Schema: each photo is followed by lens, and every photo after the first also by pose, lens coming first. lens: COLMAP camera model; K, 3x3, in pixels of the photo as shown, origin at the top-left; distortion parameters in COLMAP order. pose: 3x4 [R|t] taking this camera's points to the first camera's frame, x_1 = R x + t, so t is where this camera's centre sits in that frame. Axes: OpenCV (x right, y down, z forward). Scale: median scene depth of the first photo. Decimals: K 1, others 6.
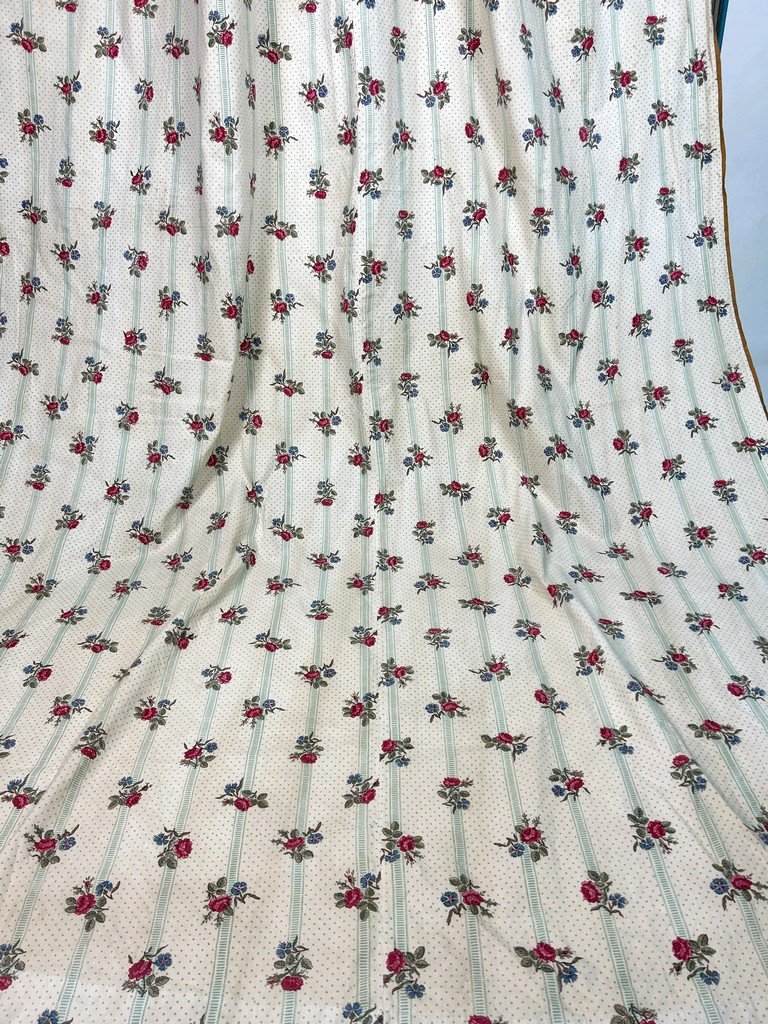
lens RADIAL K [[761.6, 0, 384.0], [0, 761.6, 512.0], [0, 0, 1]] dist [0.044672, -0.055976]
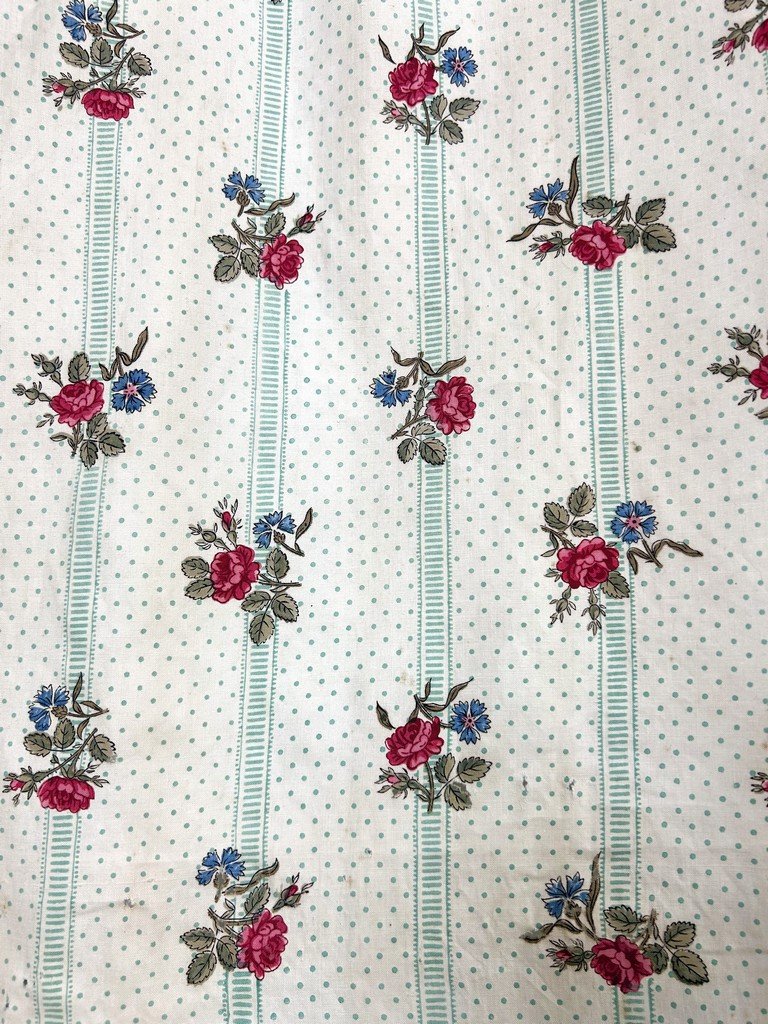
lens RADIAL K [[787.2, 0, 386.1], [0, 787.2, 518.4], [0, 0, 1]] dist [0.043915, -0.063718]
pose [[0.964582, -0.083700, 0.250151, -0.384612], [0.164875, 0.931558, -0.324063, -0.423420], [-0.205906, 0.353829, 0.912364, 0.771994]]
